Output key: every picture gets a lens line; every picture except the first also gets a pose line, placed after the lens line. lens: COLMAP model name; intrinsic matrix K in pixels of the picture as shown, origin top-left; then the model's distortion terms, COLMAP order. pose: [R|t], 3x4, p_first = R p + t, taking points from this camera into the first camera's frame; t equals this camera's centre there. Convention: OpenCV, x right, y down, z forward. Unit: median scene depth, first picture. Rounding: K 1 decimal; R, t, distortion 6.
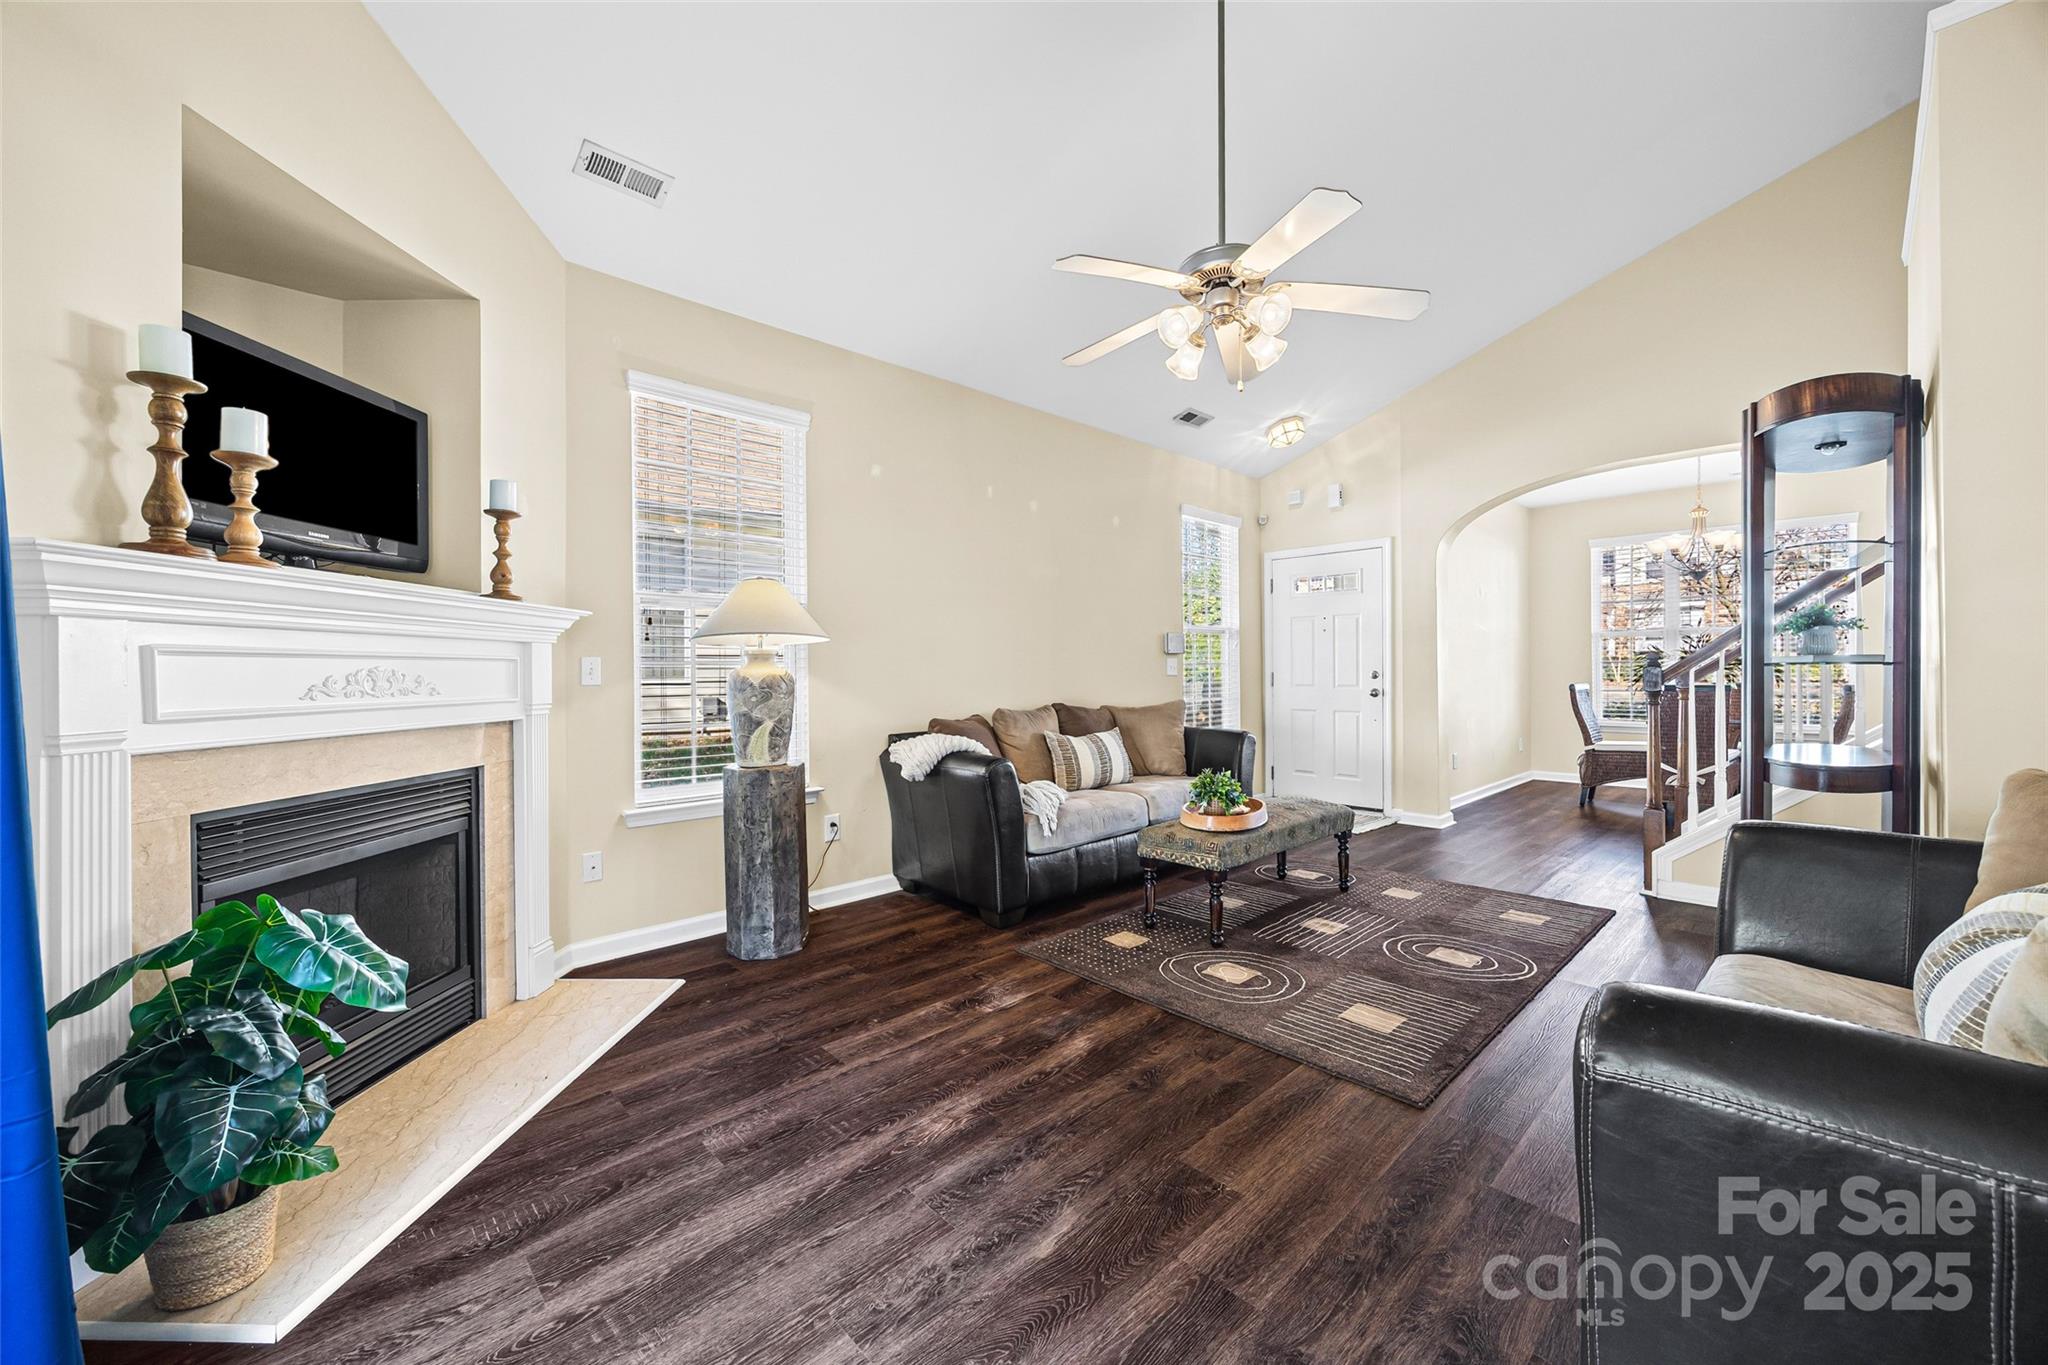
lens RADIAL K [[783.6, 0, 1029.8], [0, 783.6, 678.7], [0, 0, 1]] dist [-0.000973, -0.000134]
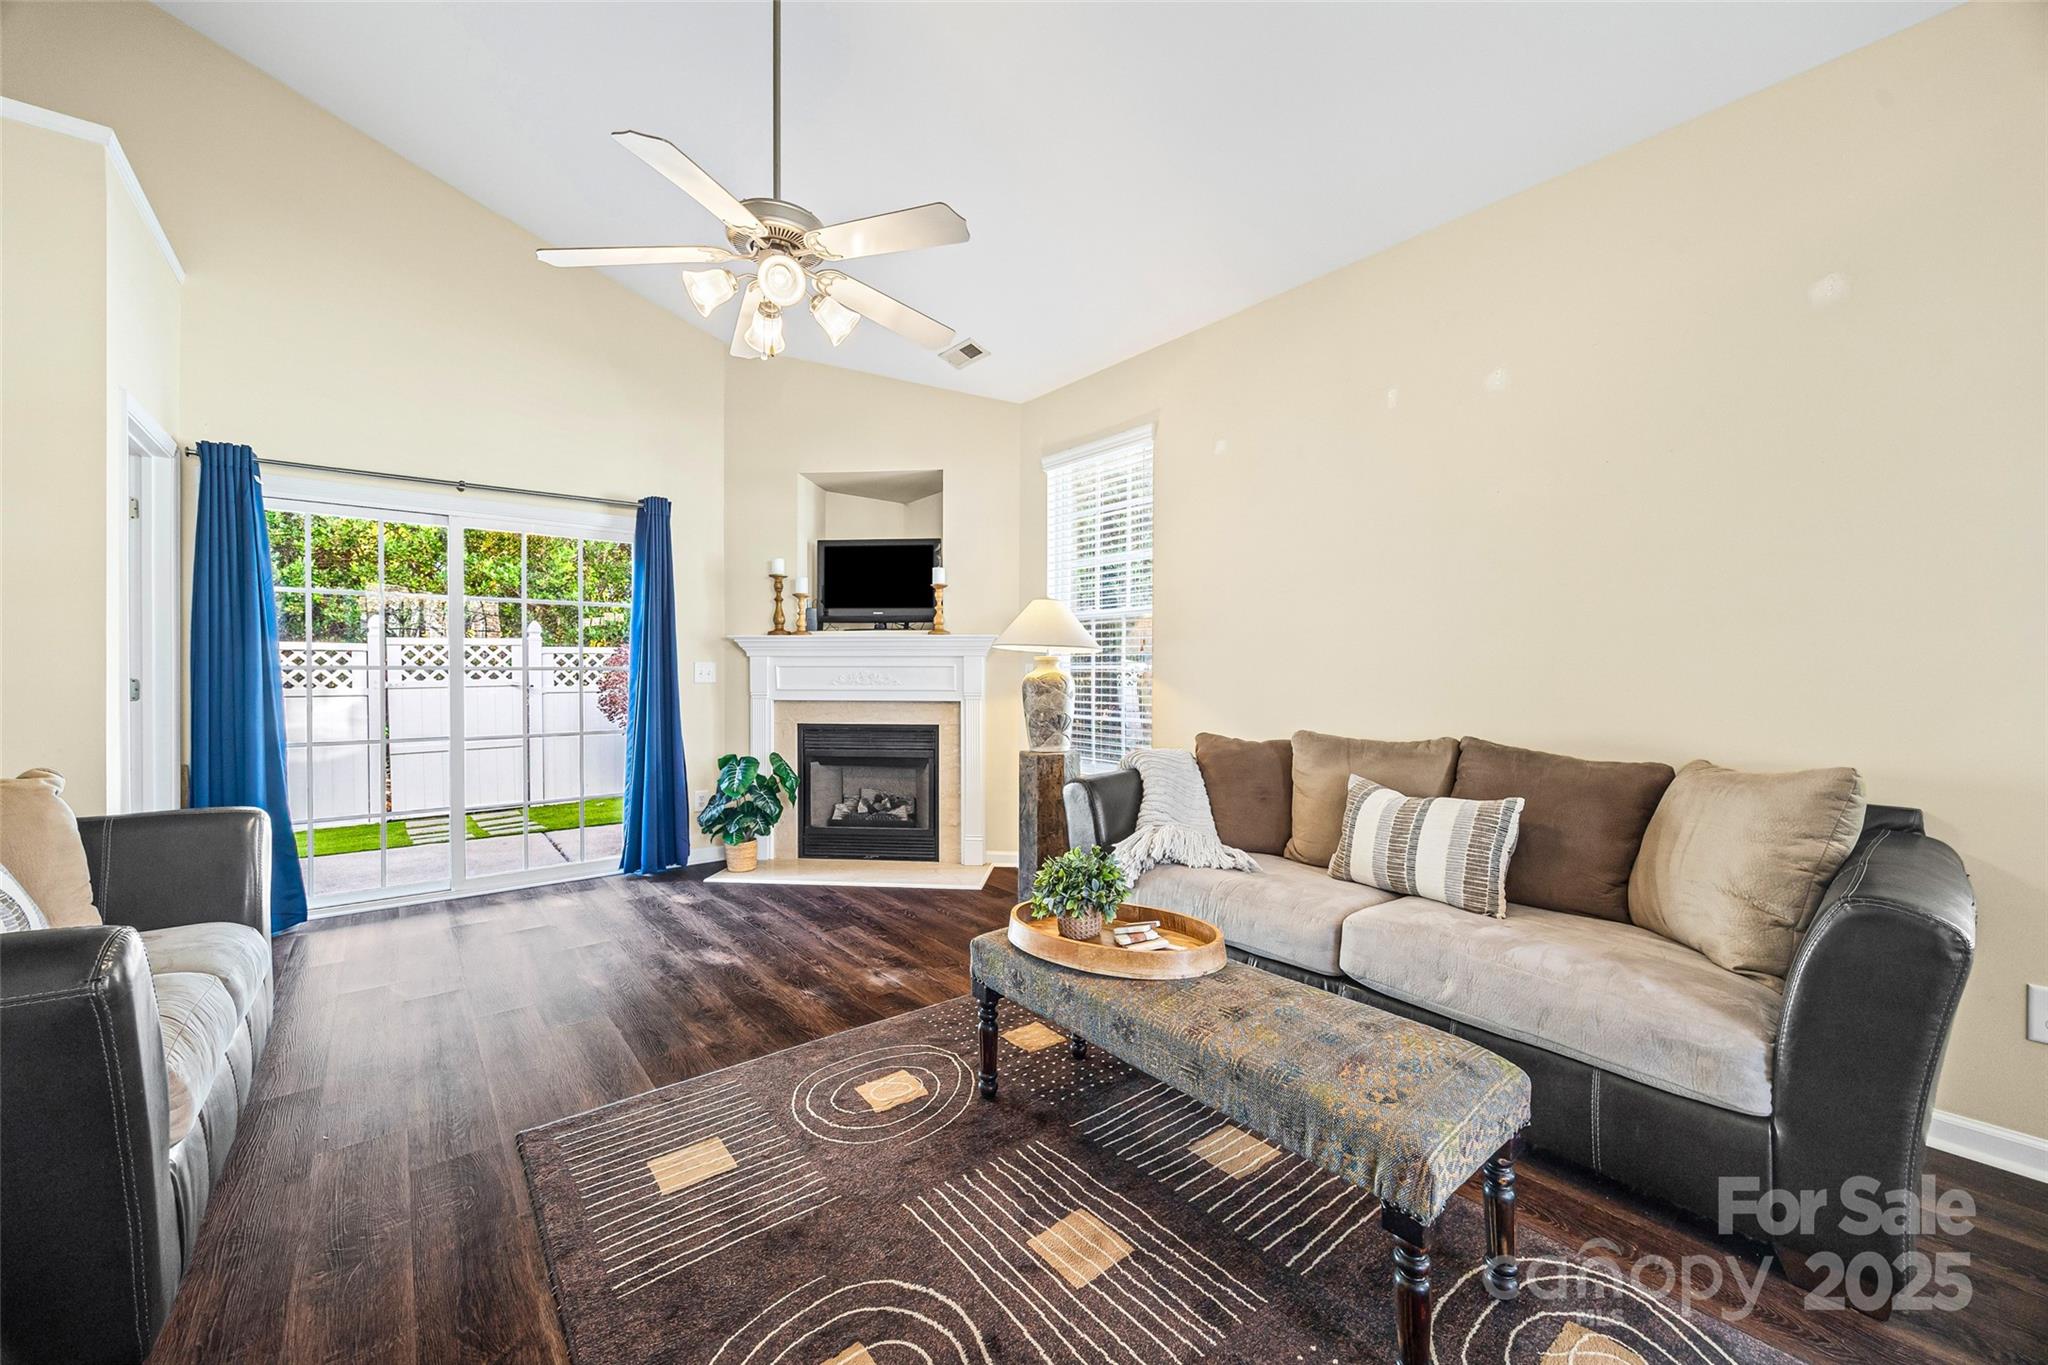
lens RADIAL K [[783.6, 0, 1020.2], [0, 783.6, 673.7], [0, 0, 1]] dist [-0.000973, -0.000134]
pose [[-0.089076, 0.012256, -0.995949, 1.075271], [-0.005722, 0.999902, 0.012816, -0.030979], [0.996008, 0.006840, -0.088997, 1.302241]]
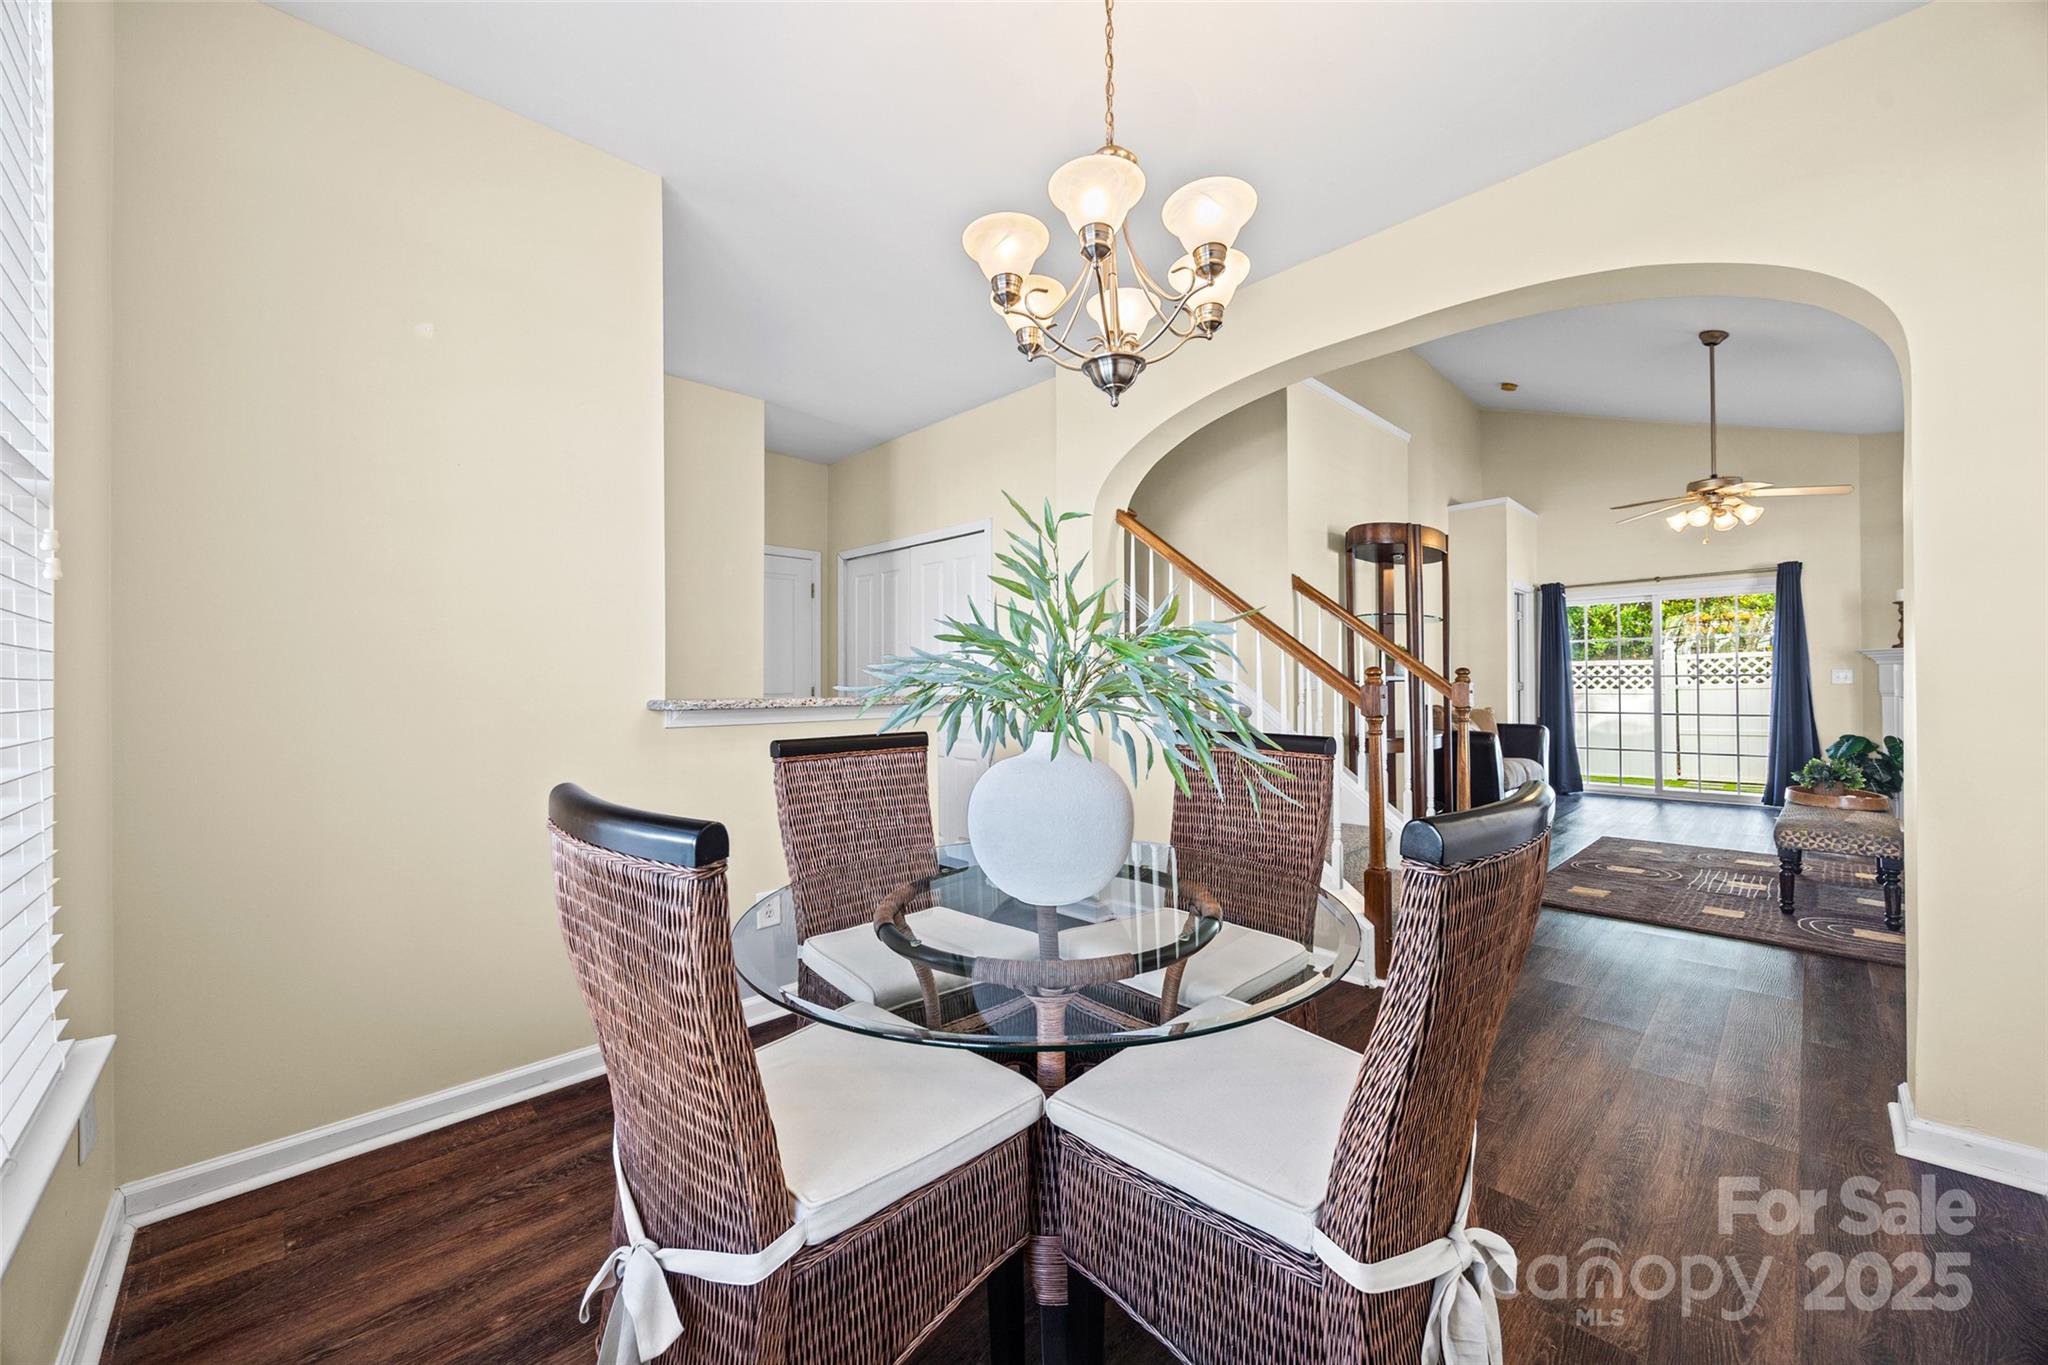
lens RADIAL K [[783.6, 0, 1016.4], [0, 783.6, 681.9], [0, 0, 1]] dist [-0.000973, -0.000134]
pose [[-0.999938, 0.010384, 0.003994, 1.851040], [0.010420, 0.999906, 0.008877, -0.040442], [-0.003902, 0.008919, -0.999953, 2.703933]]
